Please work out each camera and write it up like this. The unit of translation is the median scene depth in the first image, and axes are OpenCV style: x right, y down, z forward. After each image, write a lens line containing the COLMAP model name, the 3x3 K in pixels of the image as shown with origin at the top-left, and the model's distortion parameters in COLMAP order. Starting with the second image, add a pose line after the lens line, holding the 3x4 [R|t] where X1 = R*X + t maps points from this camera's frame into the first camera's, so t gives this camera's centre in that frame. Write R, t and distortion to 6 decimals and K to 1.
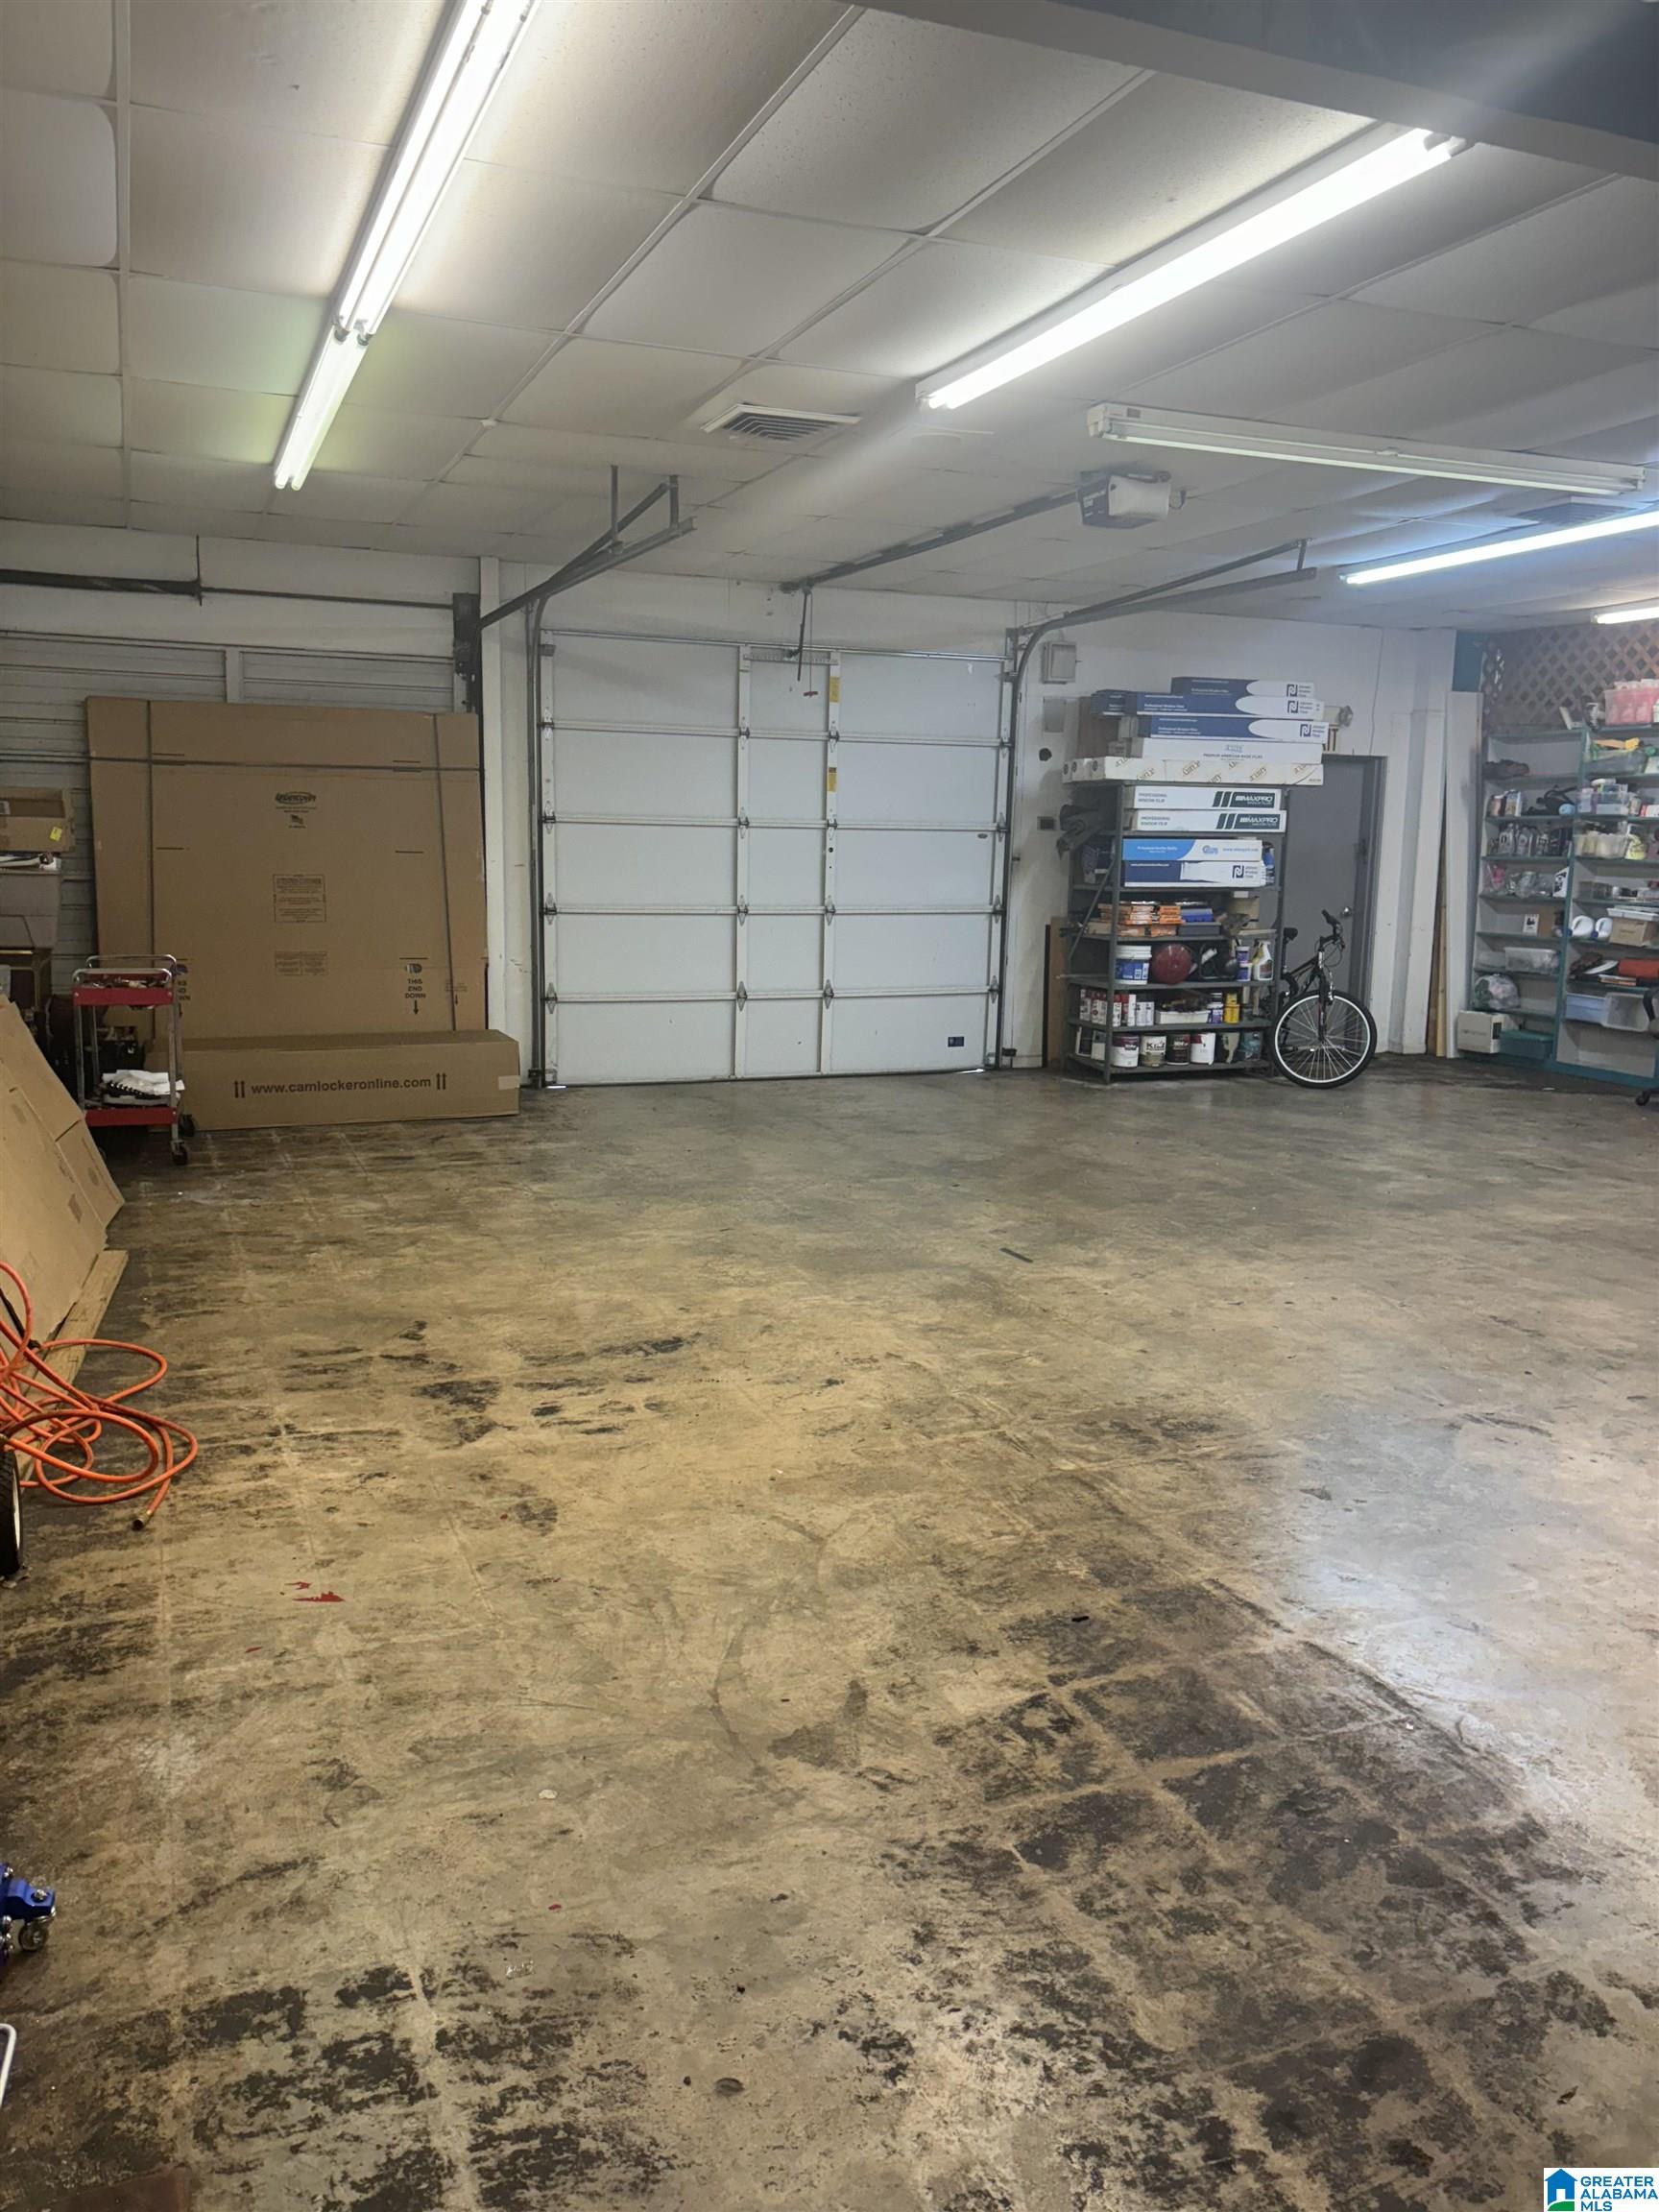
lens RADIAL K [[1662.5, 0, 828.1], [0, 1662.5, 1106.2], [0, 0, 1]] dist [0.048538, -0.057846]
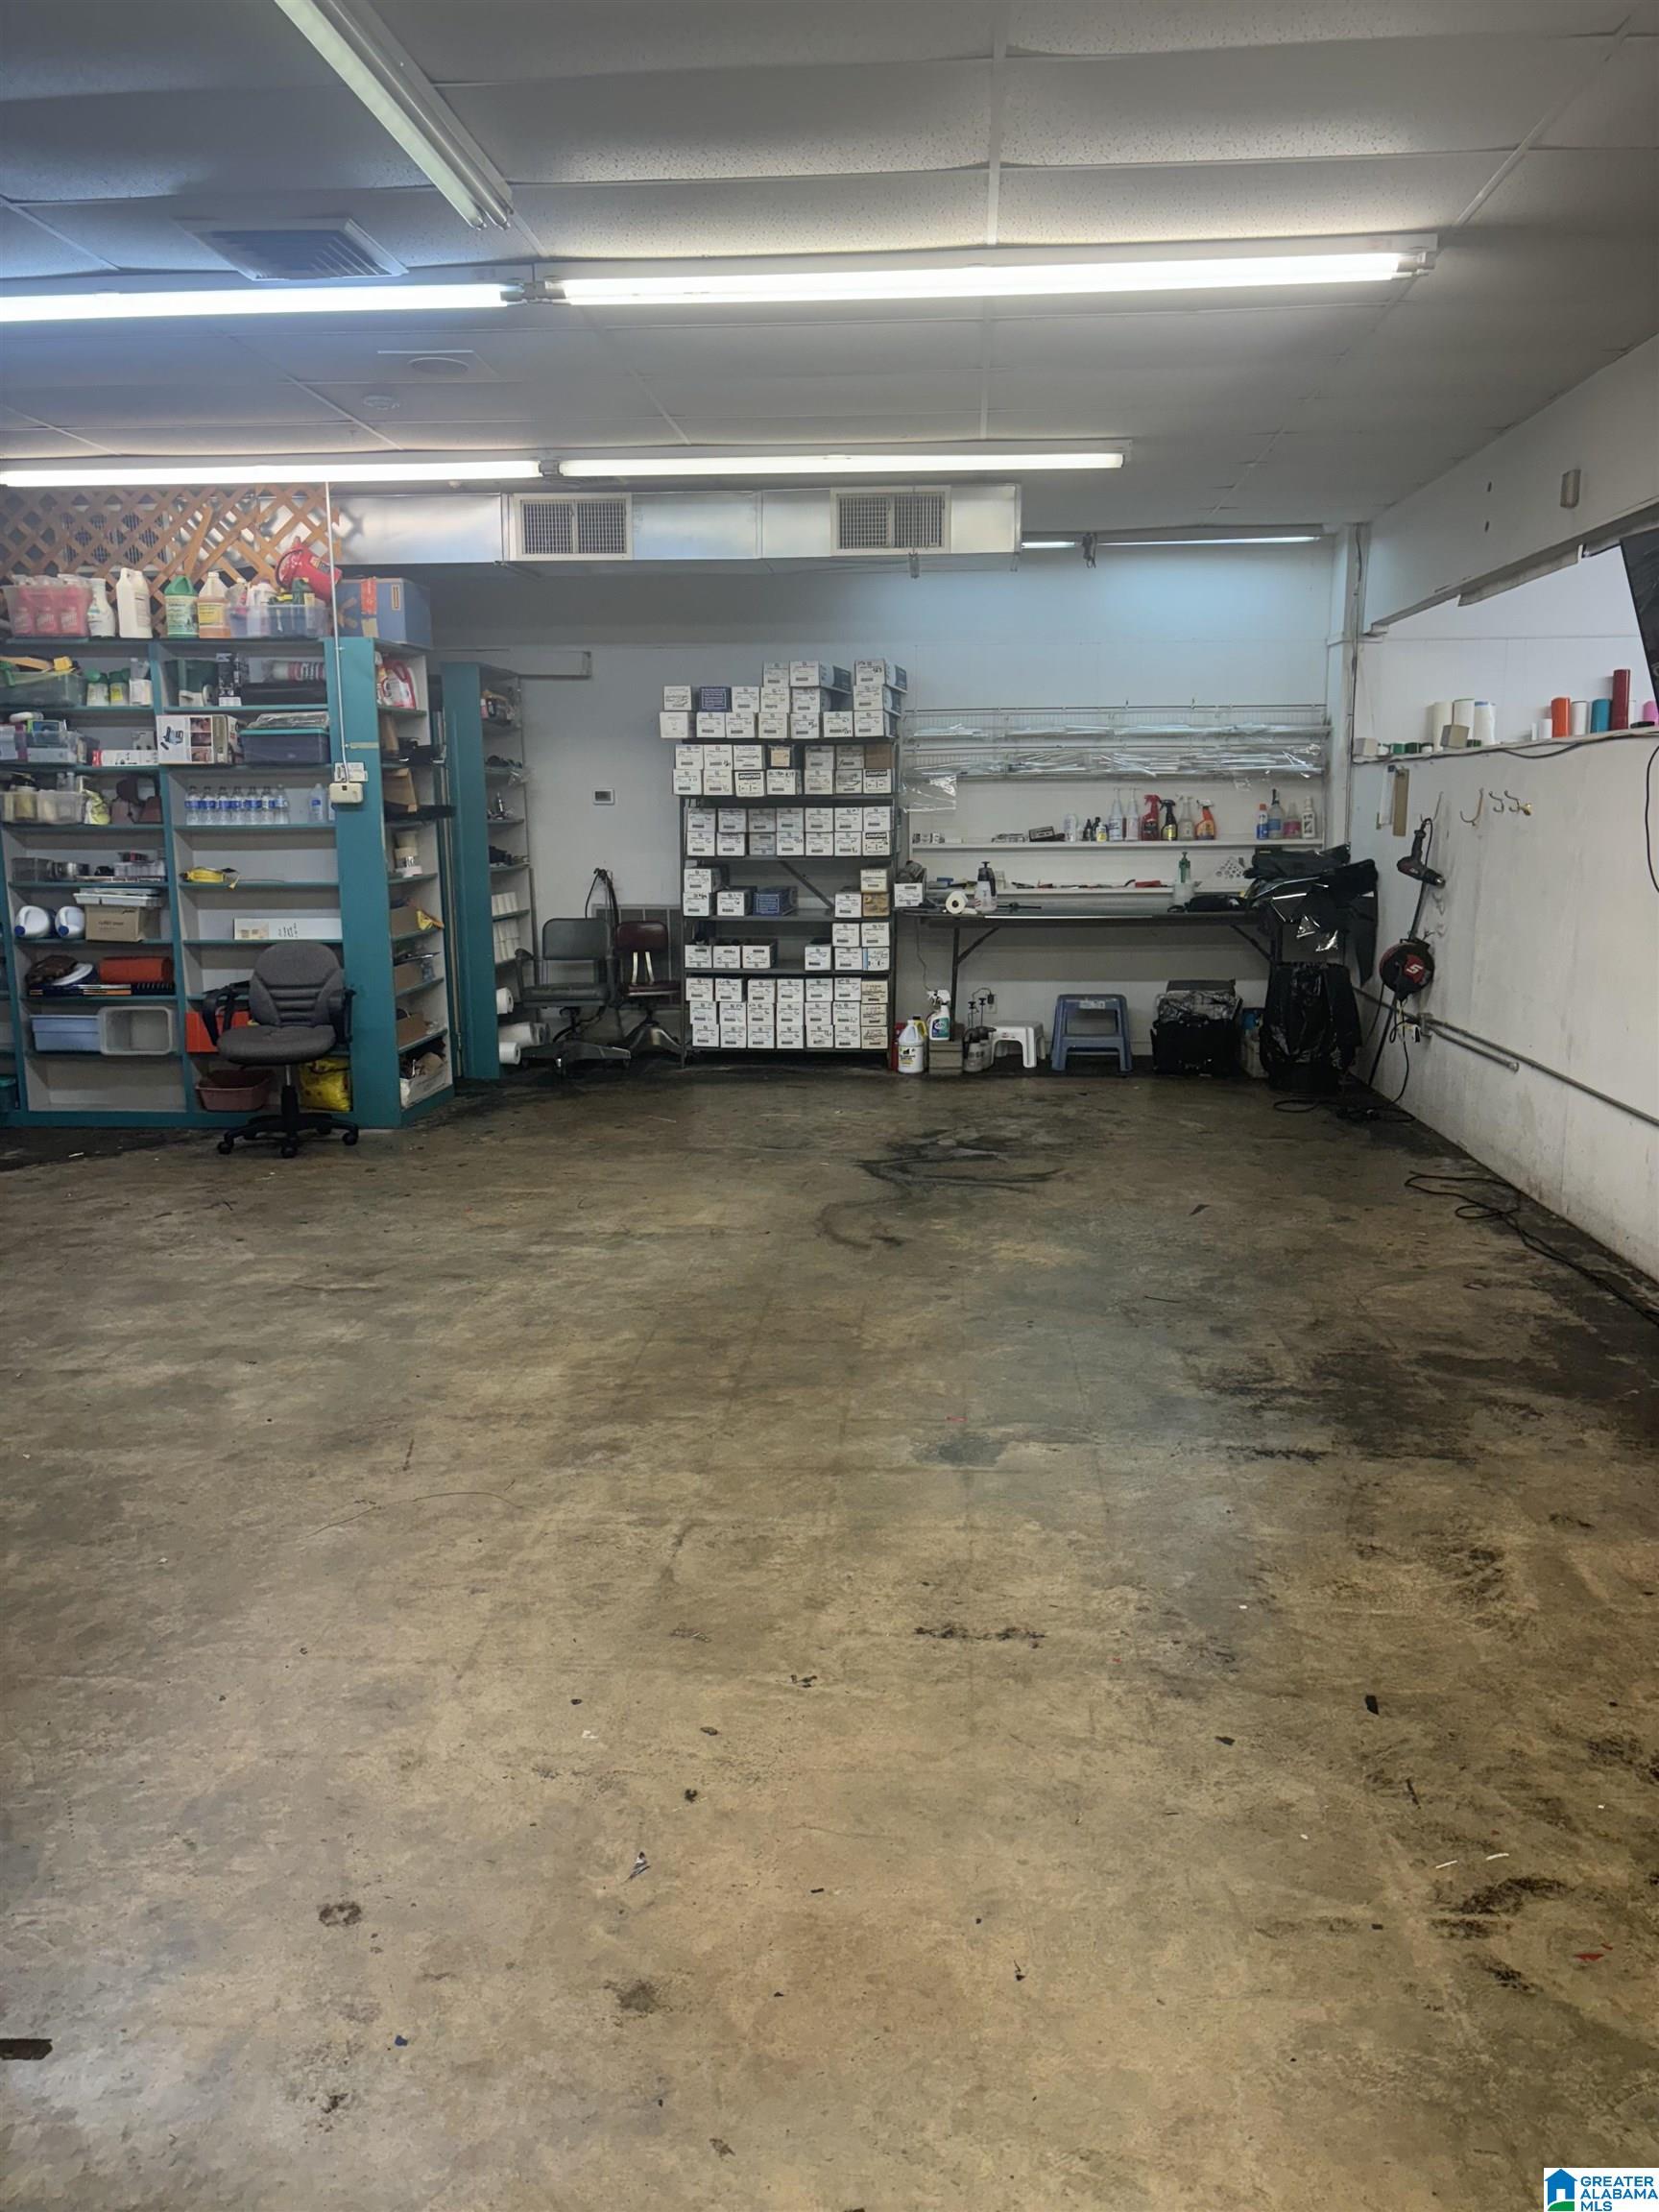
lens RADIAL K [[1662.5, 0, 837.3], [0, 1662.5, 1101.4], [0, 0, 1]] dist [0.048538, -0.057846]
pose [[0.439692, -0.179998, 0.879927, -0.042061], [0.162263, 0.979511, 0.119288, -0.063154], [-0.883370, 0.090330, 0.459890, 0.386549]]
